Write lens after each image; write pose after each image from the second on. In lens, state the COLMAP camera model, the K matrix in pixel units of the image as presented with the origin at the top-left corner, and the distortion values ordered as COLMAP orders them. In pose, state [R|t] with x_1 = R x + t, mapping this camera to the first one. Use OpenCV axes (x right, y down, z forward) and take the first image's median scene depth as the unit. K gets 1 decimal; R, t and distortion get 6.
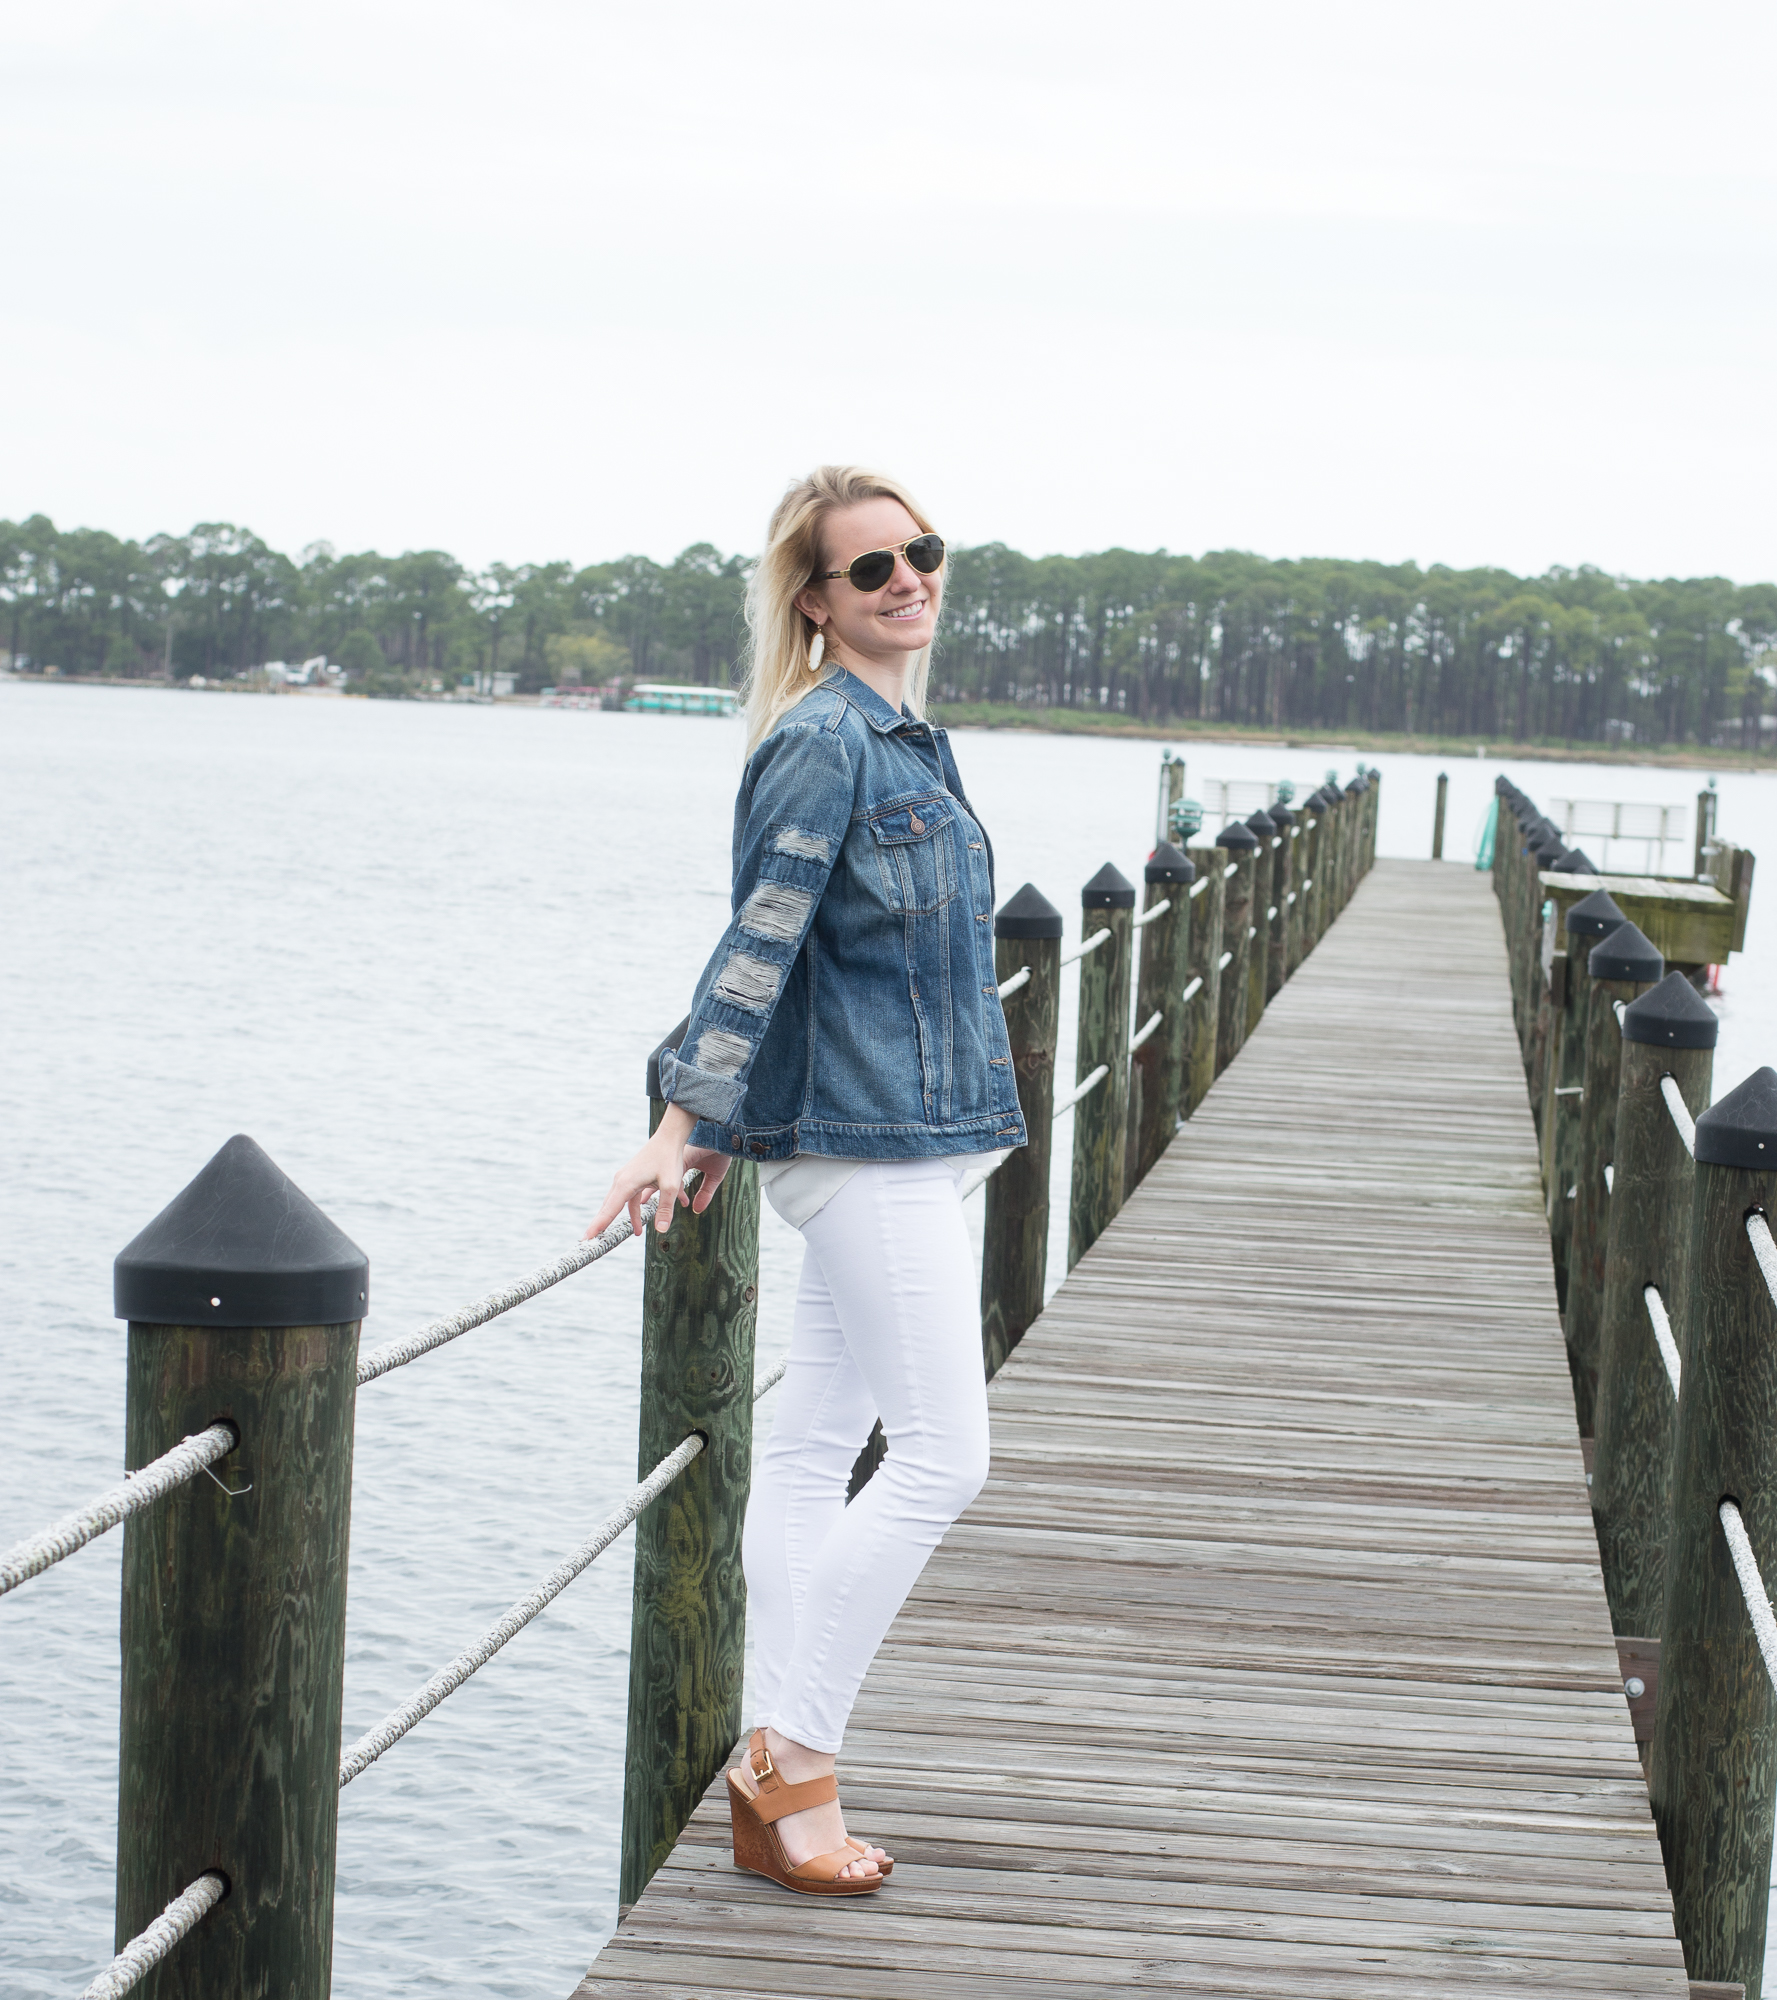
lens RADIAL K [[6235.3, 0, 789.2], [0, 6235.3, 1349.5], [0, 0, 1]] dist [-0.091304, 0.000000]
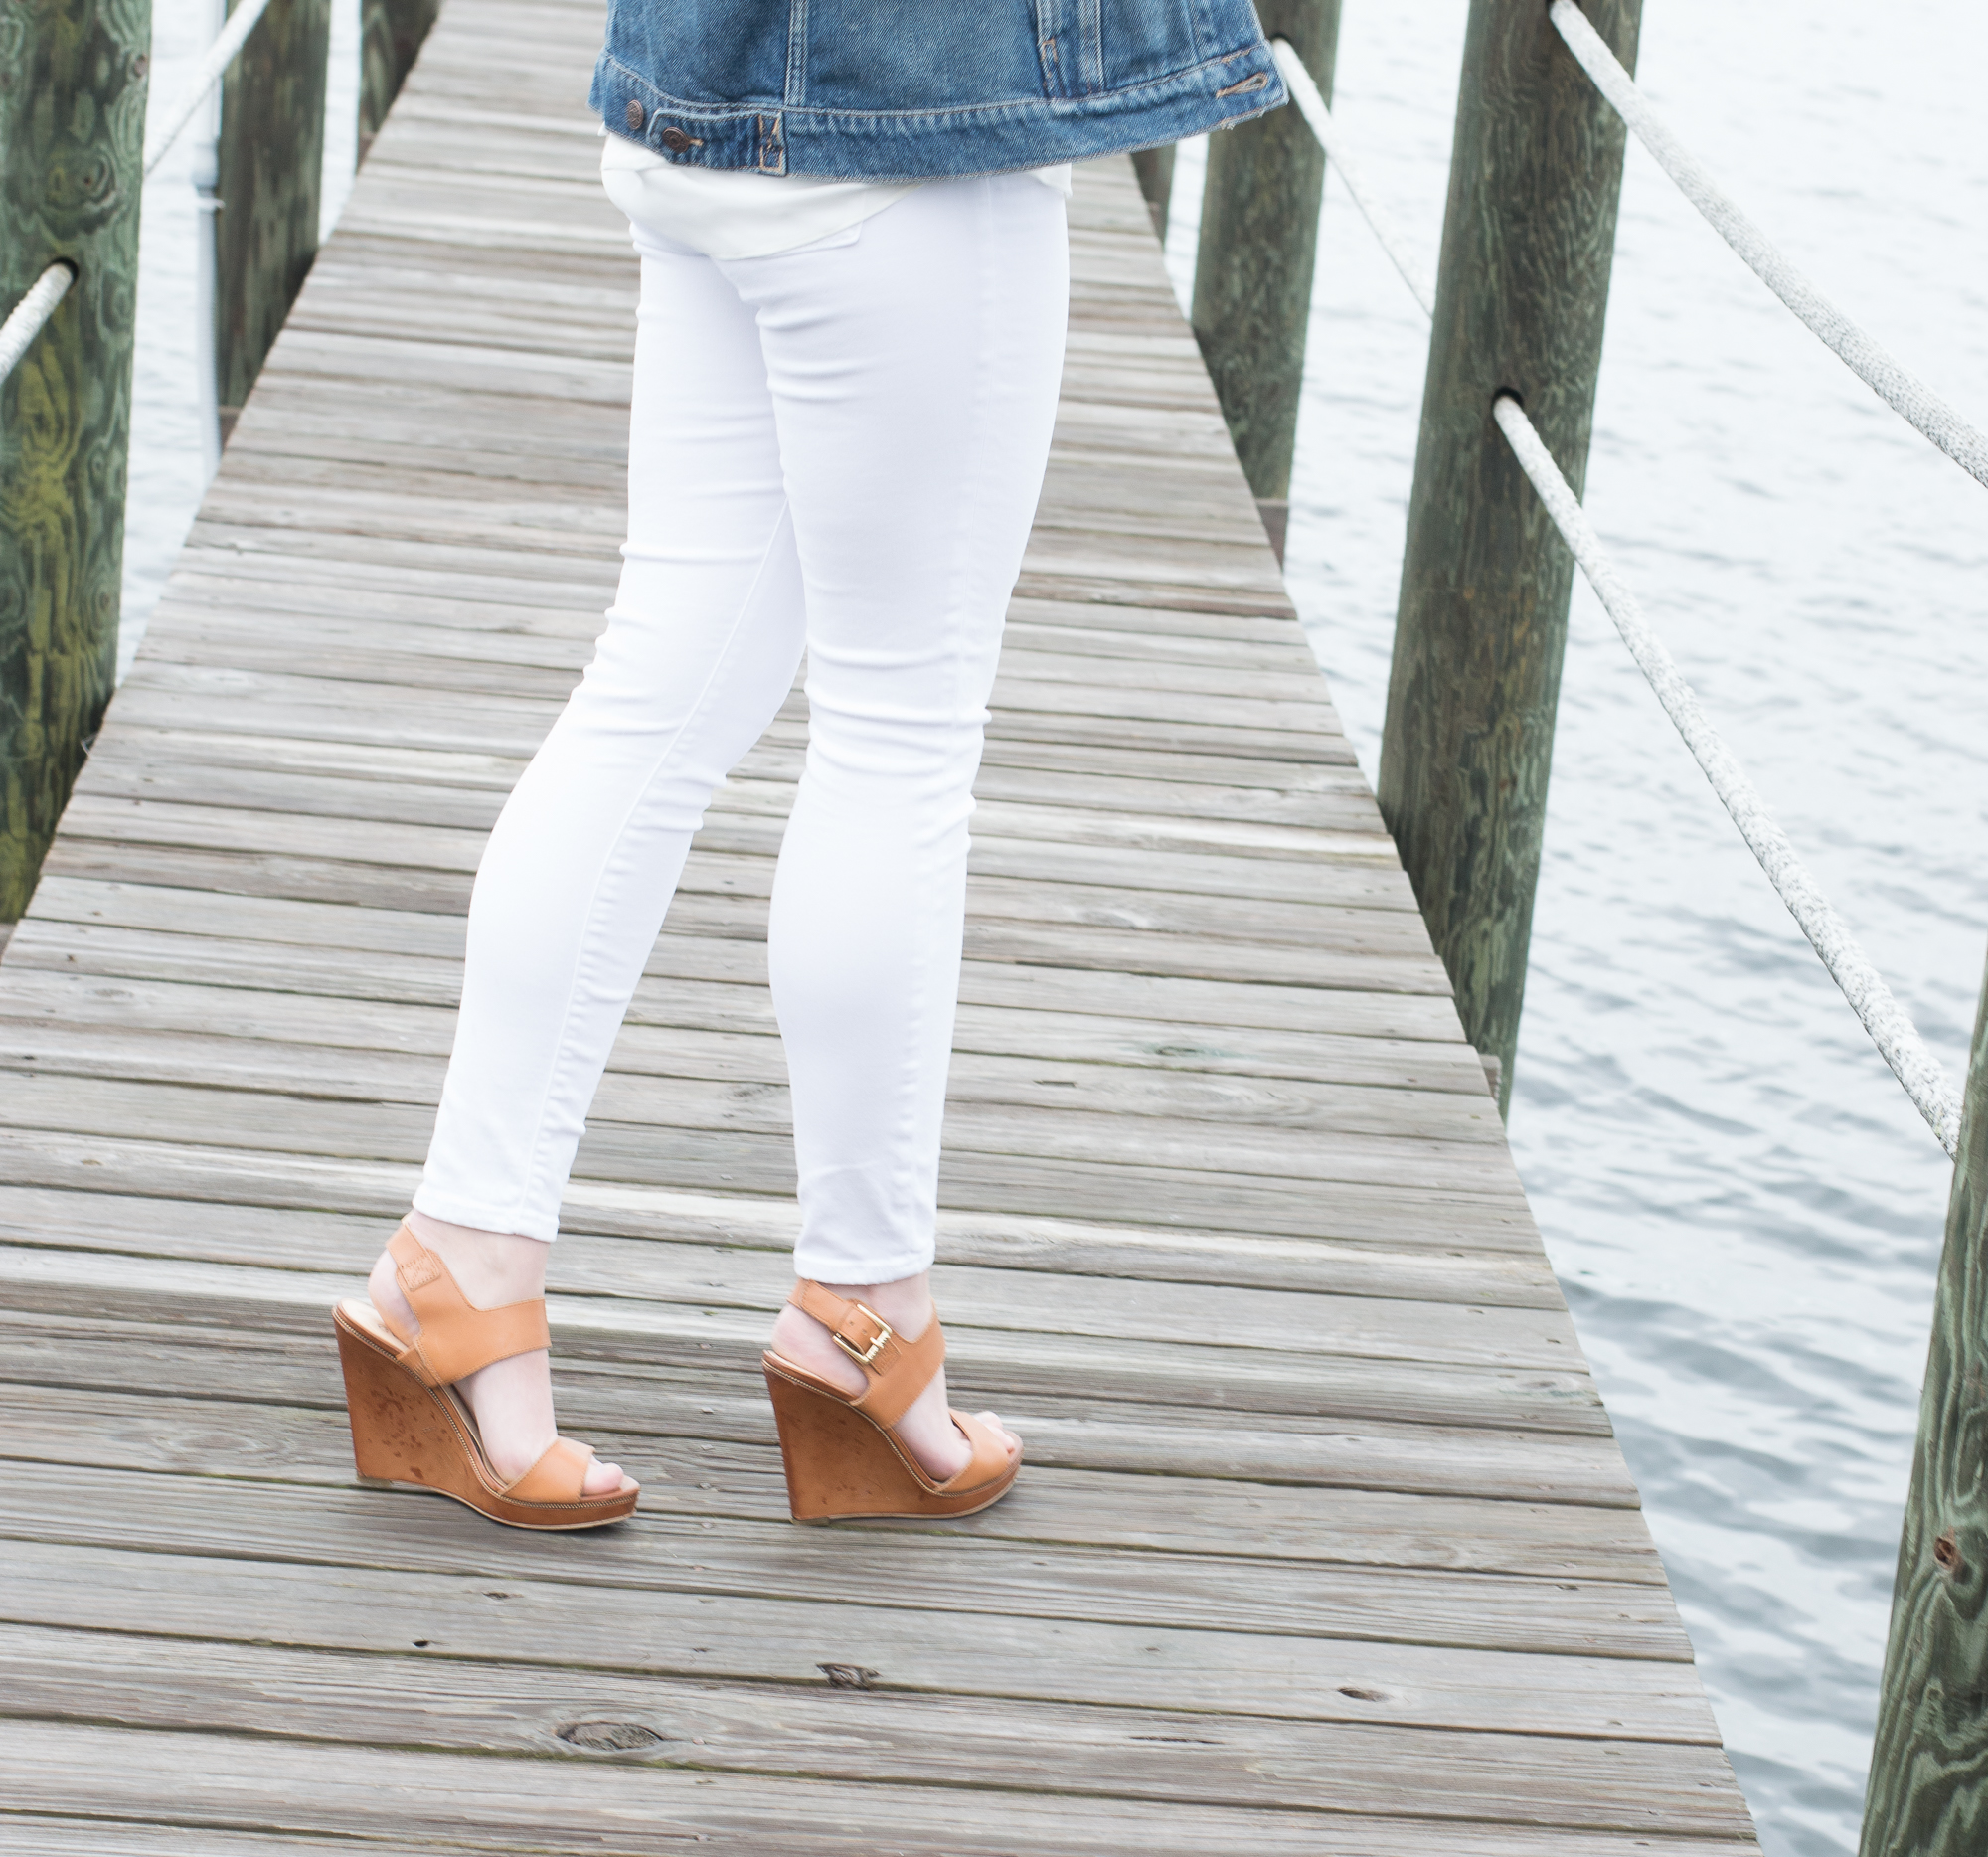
lens RADIAL K [[6966.8, 0, 933.0], [0, 6966.8, 1048.0], [0, 0, 1]] dist [-0.072366, 0.000000]
pose [[0.991167, 0.009398, 0.132284, -0.020397], [-0.029449, 0.988179, 0.150452, -0.020011], [-0.129307, -0.153018, 0.979727, 0.204390]]
